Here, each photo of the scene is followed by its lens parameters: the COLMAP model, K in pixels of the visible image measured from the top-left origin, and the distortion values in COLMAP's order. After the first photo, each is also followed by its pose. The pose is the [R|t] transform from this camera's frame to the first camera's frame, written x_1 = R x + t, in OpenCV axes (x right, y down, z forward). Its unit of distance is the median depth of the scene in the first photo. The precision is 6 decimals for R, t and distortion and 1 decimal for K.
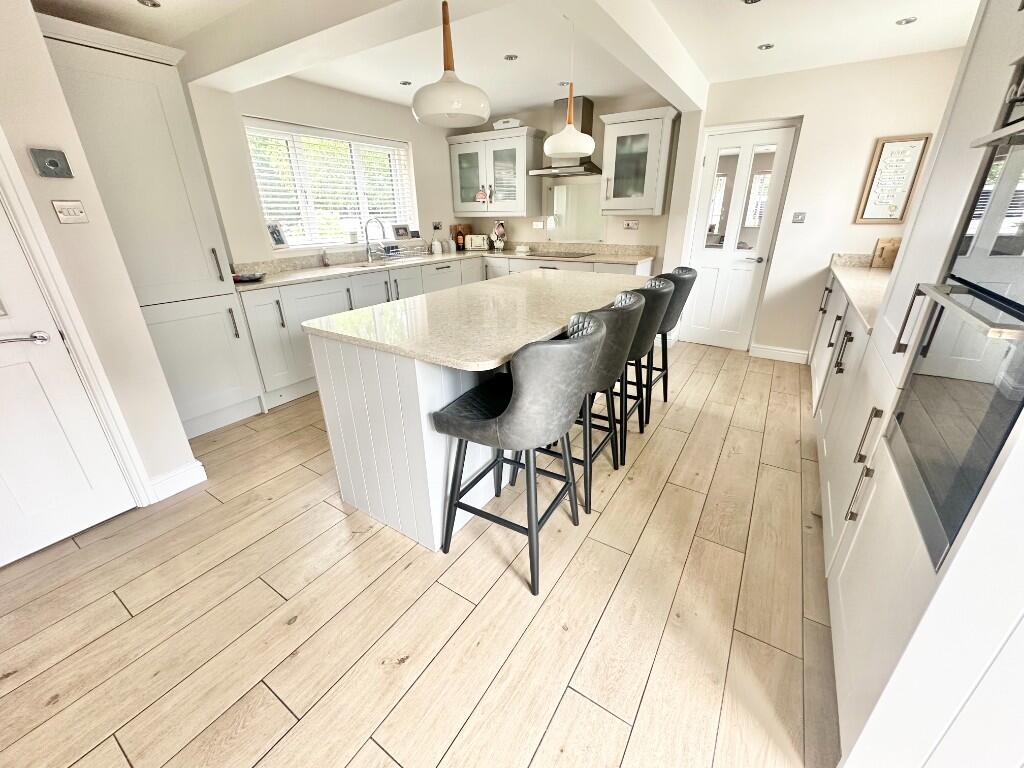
lens RADIAL K [[408.9, 0, 513.2], [0, 408.9, 383.5], [0, 0, 1]] dist [-0.004190, 0.000594]
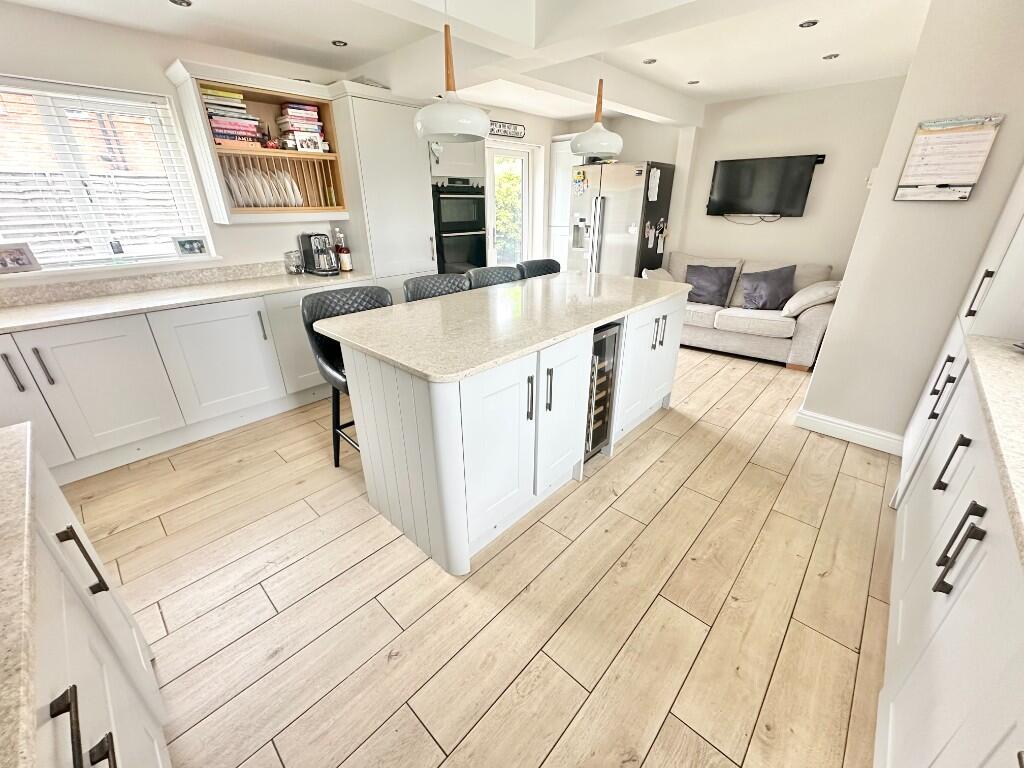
lens RADIAL K [[408.9, 0, 512.2], [0, 408.9, 380.7], [0, 0, 1]] dist [-0.004190, 0.000594]
pose [[-0.983851, -0.057929, 0.169358, -0.069354], [0.082551, 0.692687, 0.716498, -0.549659], [-0.158818, 0.718908, -0.676719, 1.251178]]
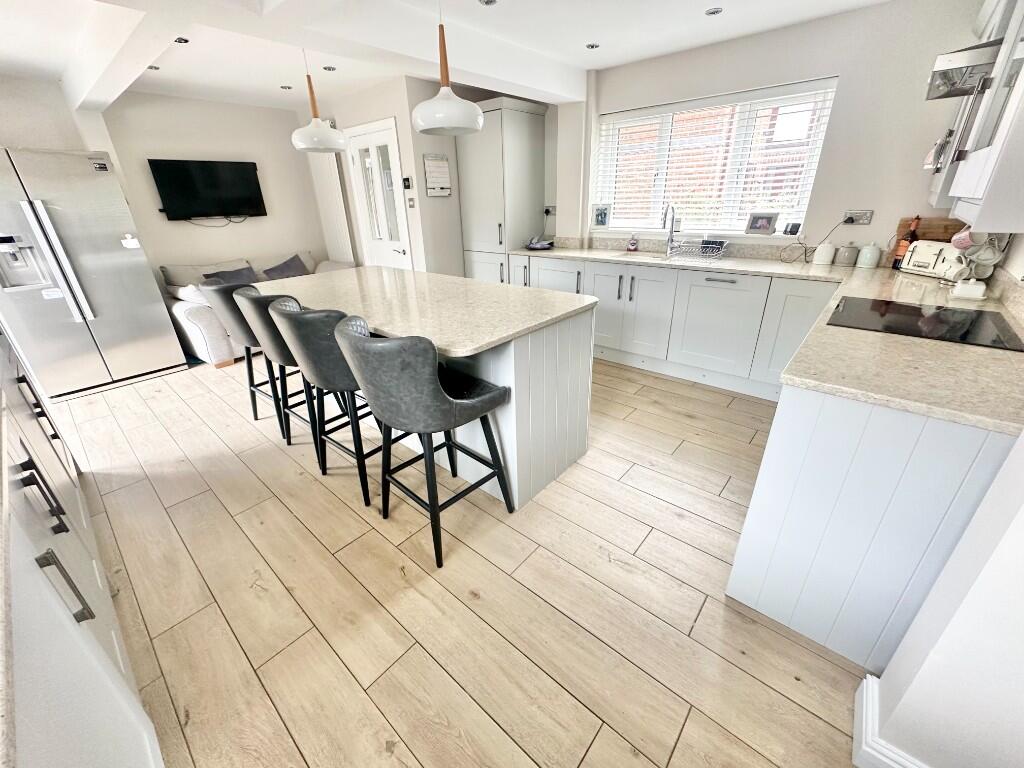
lens RADIAL K [[408.9, 0, 513.4], [0, 408.9, 382.0], [0, 0, 1]] dist [-0.004190, 0.000594]
pose [[-0.140132, 0.424760, -0.894395, 0.688520], [-0.355406, 0.821531, 0.445840, -0.406422], [0.924148, 0.380350, 0.035839, 0.904915]]
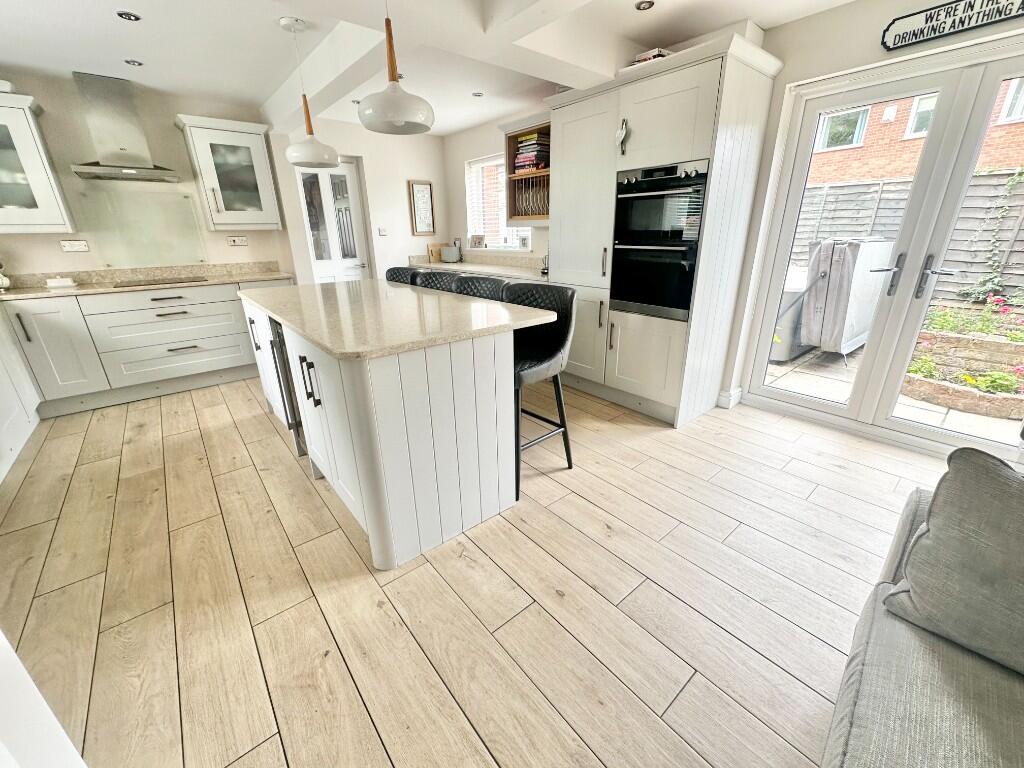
lens RADIAL K [[408.9, 0, 513.8], [0, 408.9, 383.0], [0, 0, 1]] dist [-0.004190, 0.000594]
pose [[0.298279, -0.327501, 0.896534, -0.574998], [0.376448, 0.903516, 0.204806, -0.070141], [-0.877107, 0.276409, 0.392787, 0.235171]]
